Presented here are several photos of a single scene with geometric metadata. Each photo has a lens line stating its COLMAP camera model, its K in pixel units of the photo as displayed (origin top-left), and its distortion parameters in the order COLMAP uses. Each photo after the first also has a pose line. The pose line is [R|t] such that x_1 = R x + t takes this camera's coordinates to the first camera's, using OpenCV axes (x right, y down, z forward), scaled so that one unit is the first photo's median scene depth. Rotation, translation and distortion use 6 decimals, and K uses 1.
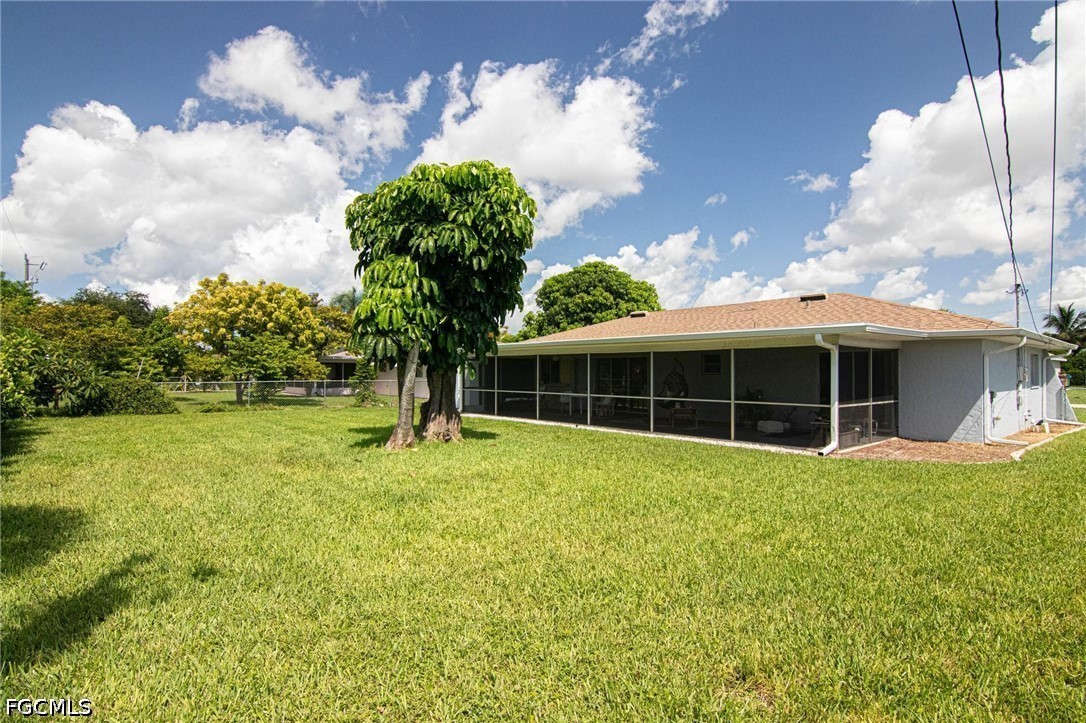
lens RADIAL K [[550.1, 0, 541.5], [0, 550.1, 365.1], [0, 0, 1]] dist [-0.009944, -0.009159]
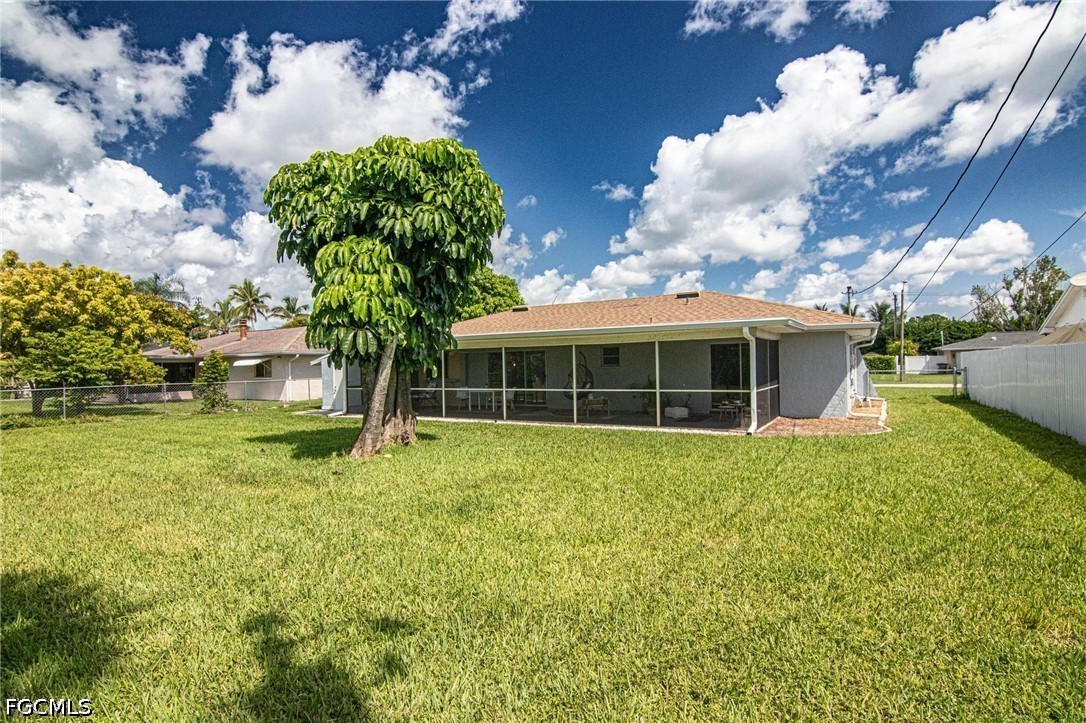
lens RADIAL K [[550.1, 0, 527.8], [0, 550.1, 360.4], [0, 0, 1]] dist [-0.009944, -0.009159]
pose [[0.948398, -0.018699, 0.316530, -0.127797], [0.018742, 0.999820, 0.002907, 0.000154], [-0.316527, 0.003175, 0.948578, 0.035776]]
